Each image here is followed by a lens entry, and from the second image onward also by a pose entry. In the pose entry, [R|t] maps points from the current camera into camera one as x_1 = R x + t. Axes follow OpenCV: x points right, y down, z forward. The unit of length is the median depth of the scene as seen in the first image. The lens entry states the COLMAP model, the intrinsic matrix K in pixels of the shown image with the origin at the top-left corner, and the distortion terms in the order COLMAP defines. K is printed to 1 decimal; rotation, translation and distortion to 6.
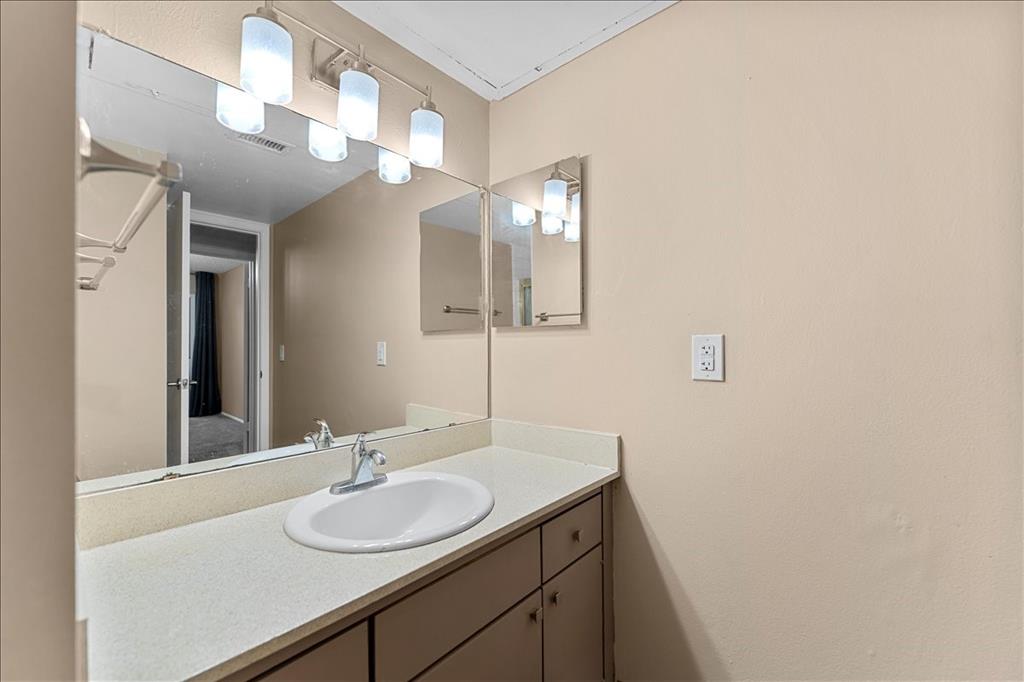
lens RADIAL K [[416.5, 0, 507.4], [0, 416.5, 343.6], [0, 0, 1]] dist [0.002630, -0.000475]
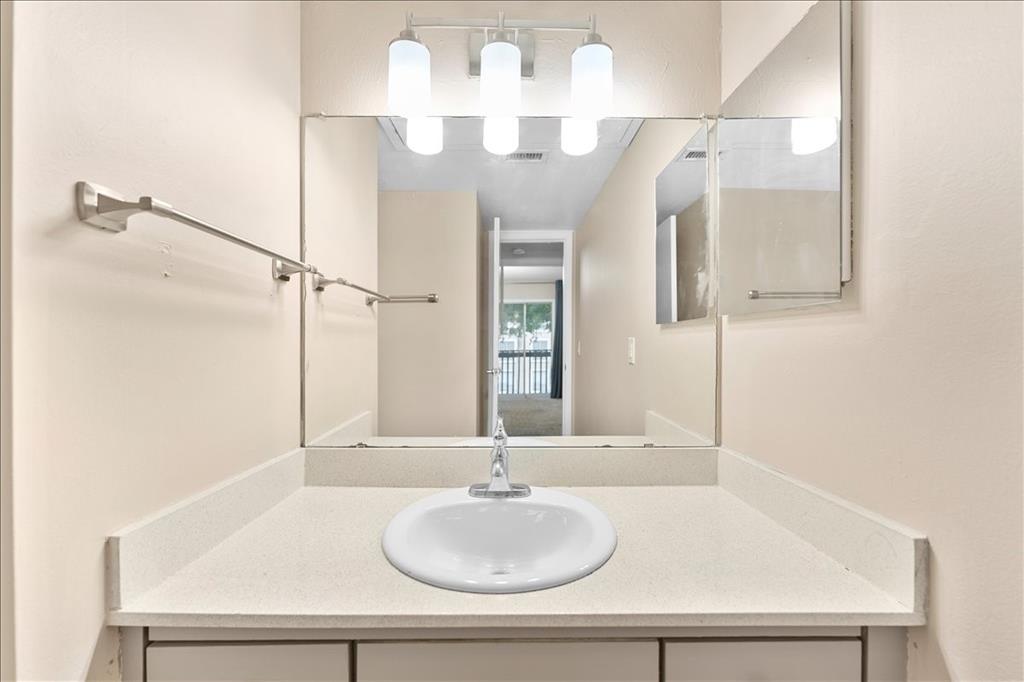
lens RADIAL K [[416.5, 0, 511.1], [0, 416.5, 342.9], [0, 0, 1]] dist [0.002630, -0.000475]
pose [[0.667233, 0.001936, -0.744847, 0.311017], [0.002746, 0.999983, 0.005059, 0.003331], [0.744844, -0.005421, 0.667216, 0.359399]]
